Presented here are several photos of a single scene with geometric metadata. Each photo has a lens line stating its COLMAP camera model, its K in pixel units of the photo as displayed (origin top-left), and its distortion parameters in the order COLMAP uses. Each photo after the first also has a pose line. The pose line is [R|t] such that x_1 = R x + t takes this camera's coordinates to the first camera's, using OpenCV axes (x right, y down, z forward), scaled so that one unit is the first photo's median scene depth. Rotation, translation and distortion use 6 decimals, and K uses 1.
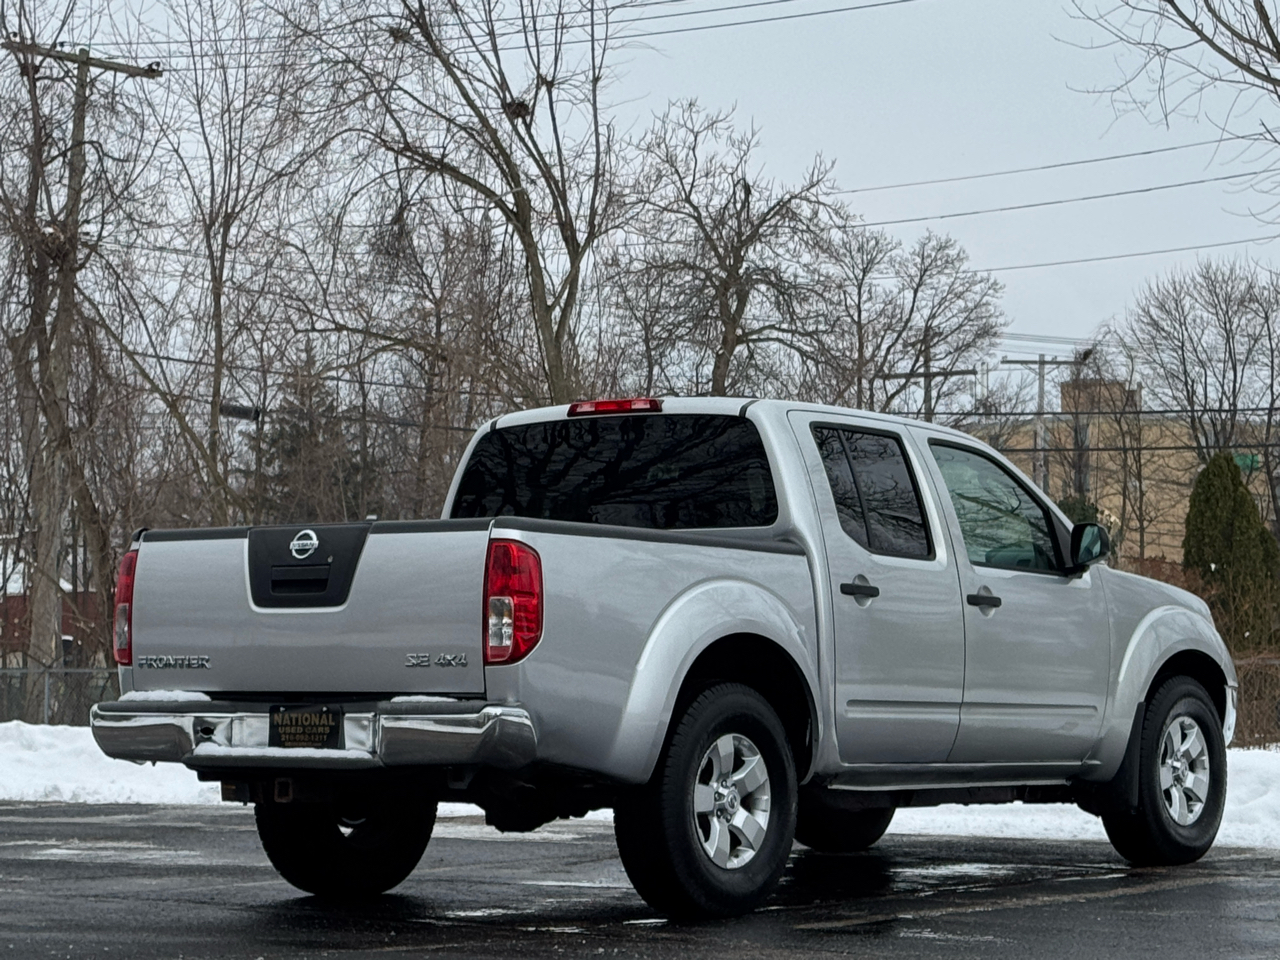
lens RADIAL K [[3193.7, 0, 611.9], [0, 3193.7, 484.3], [0, 0, 1]] dist [0.085603, 0.657090]
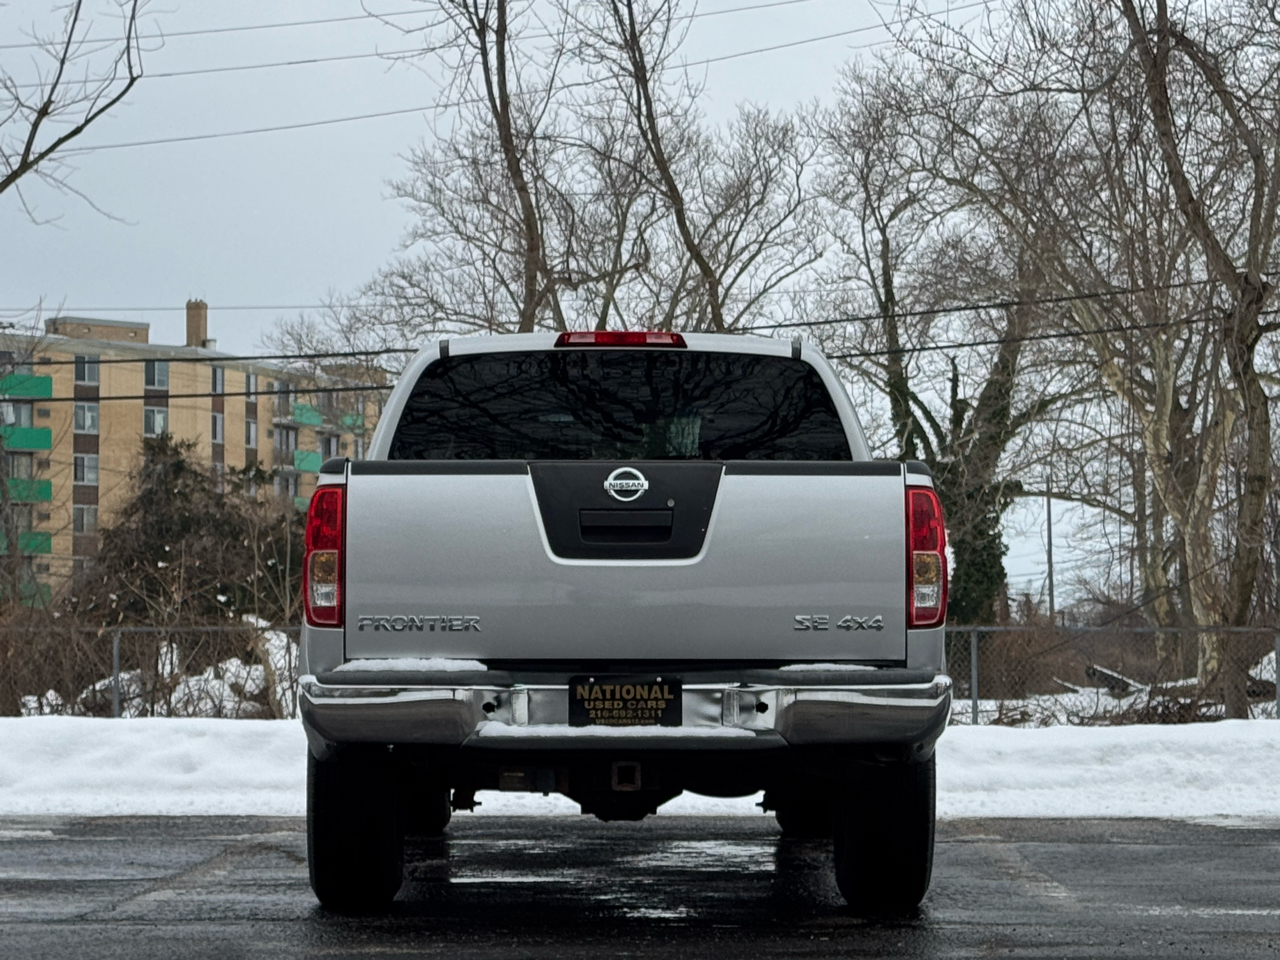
lens RADIAL K [[3199.3, 0, 640.0], [0, 3199.3, 480.0], [0, 0, 1]] dist [0.076495, 0.646844]
pose [[0.790104, 0.031625, 0.612156, -0.132573], [-0.035940, 0.999340, -0.005240, 0.004777], [-0.611918, -0.017861, 0.790719, 0.072140]]
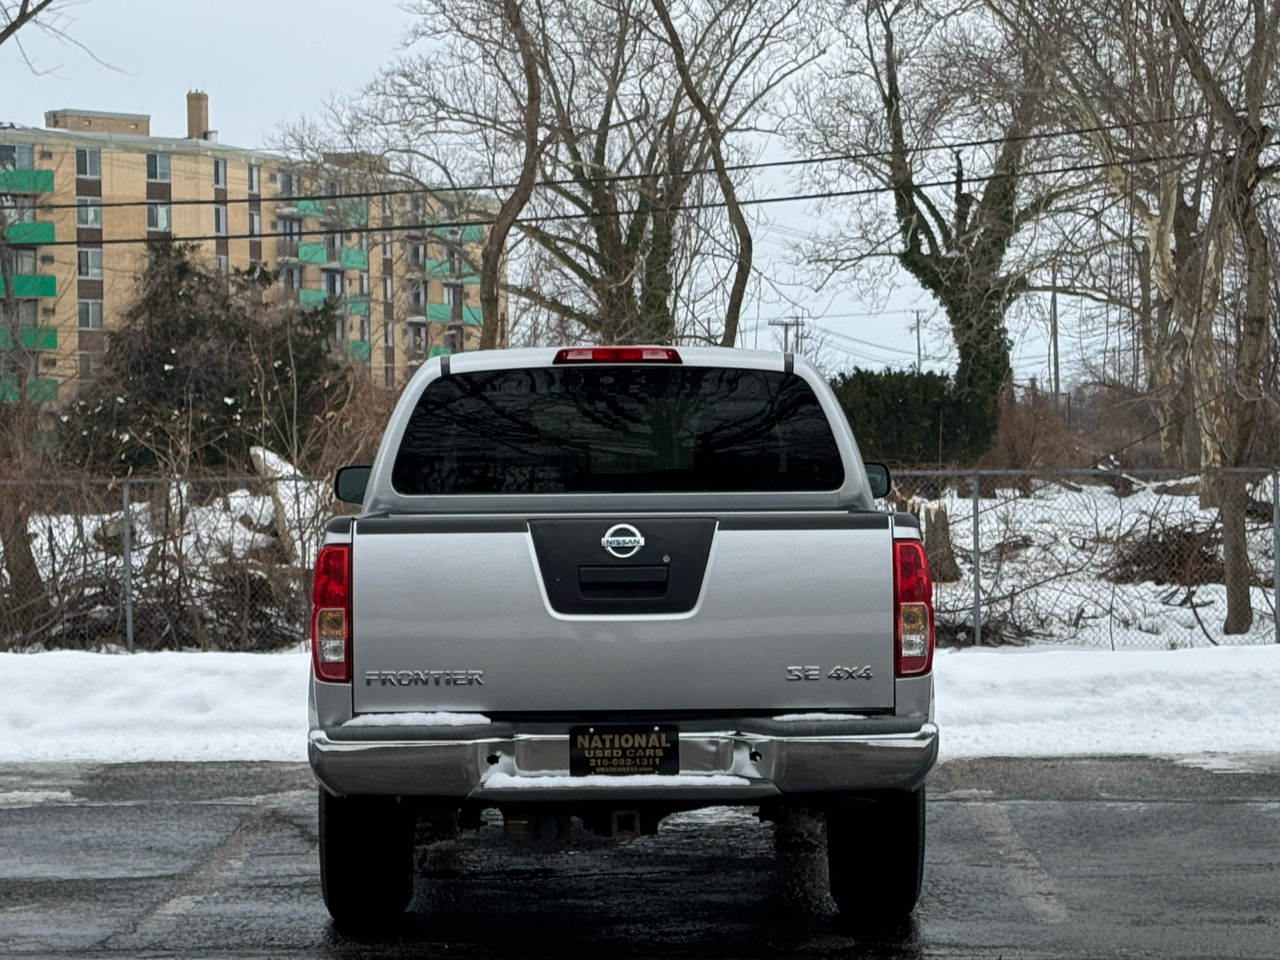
lens RADIAL K [[3199.3, 0, 640.0], [0, 3199.3, 480.0], [0, 0, 1]] dist [0.076495, 0.646844]
pose [[0.791372, -0.018353, 0.611059, -0.135838], [-0.026264, 0.997606, 0.063977, -0.011646], [-0.610770, -0.066679, 0.788996, 0.067758]]
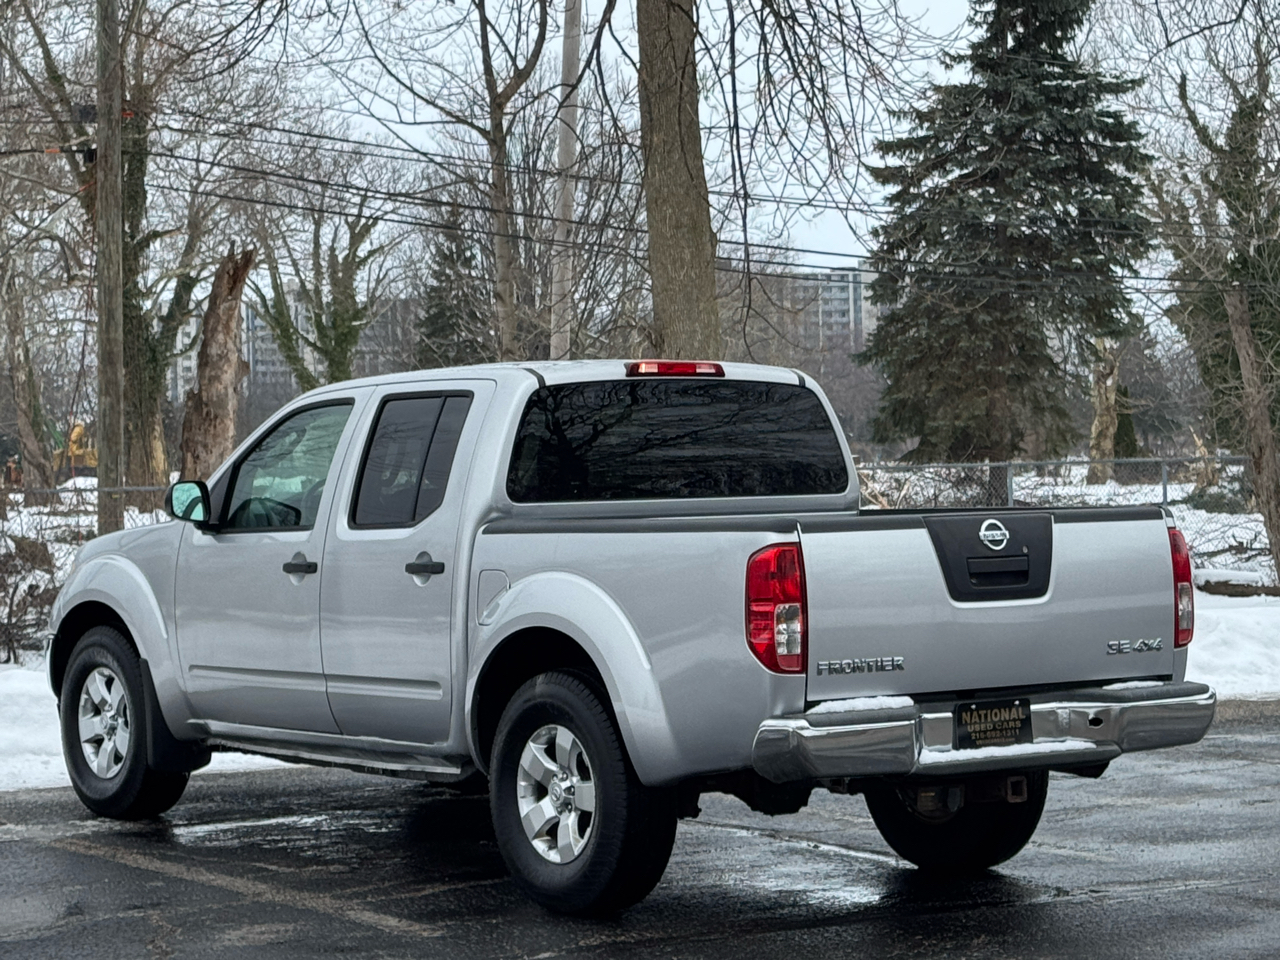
lens RADIAL K [[3199.3, 0, 640.0], [0, 3199.3, 480.0], [0, 0, 1]] dist [0.076495, 0.646844]
pose [[0.302269, -0.019165, 0.953030, -0.228208], [-0.039939, 0.998665, 0.032750, -0.005440], [-0.952385, -0.047963, 0.301101, 0.176598]]
